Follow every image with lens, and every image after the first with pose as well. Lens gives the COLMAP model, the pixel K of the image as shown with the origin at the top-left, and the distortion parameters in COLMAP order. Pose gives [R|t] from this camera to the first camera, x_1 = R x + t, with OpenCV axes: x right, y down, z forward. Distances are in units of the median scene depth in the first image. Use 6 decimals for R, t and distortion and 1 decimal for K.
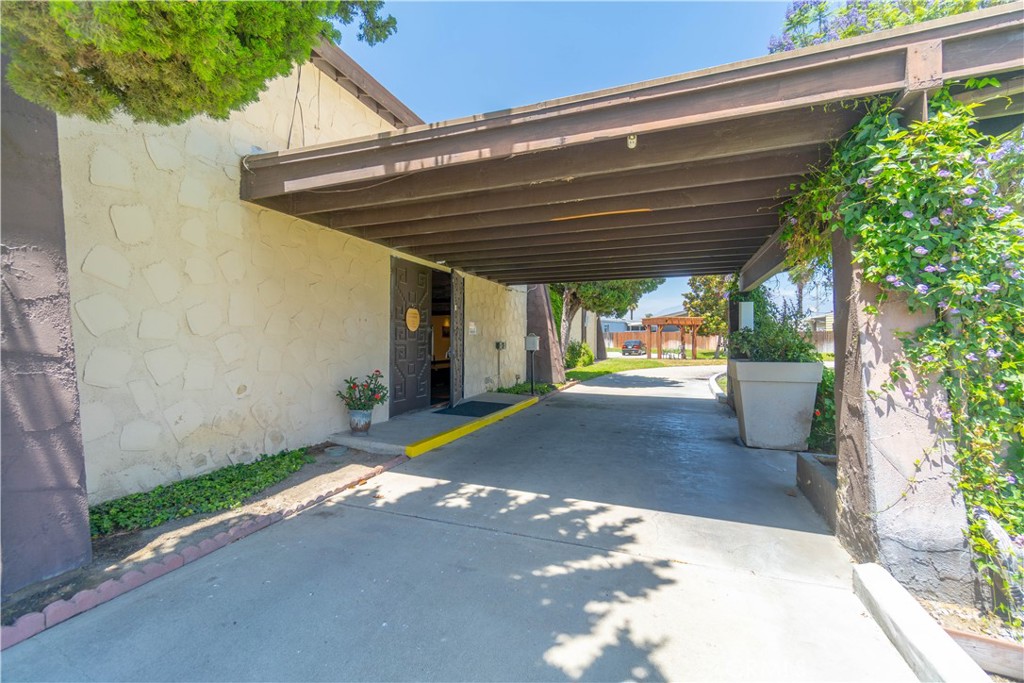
lens RADIAL K [[446.0, 0, 505.6], [0, 446.0, 338.2], [0, 0, 1]] dist [-0.004057, 0.001096]
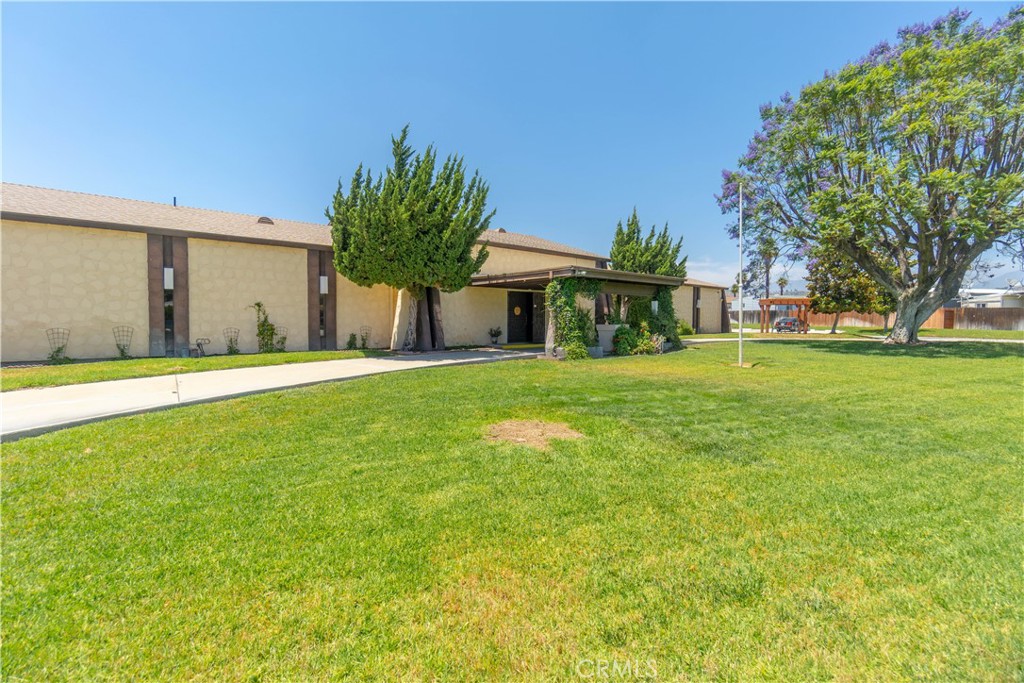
lens RADIAL K [[446.0, 0, 514.1], [0, 446.0, 337.3], [0, 0, 1]] dist [-0.004057, 0.001096]
pose [[0.889362, 0.020134, -0.456761, 1.293336], [0.001776, 0.998870, 0.047489, -0.006477], [0.457201, -0.043046, 0.888321, -1.884878]]
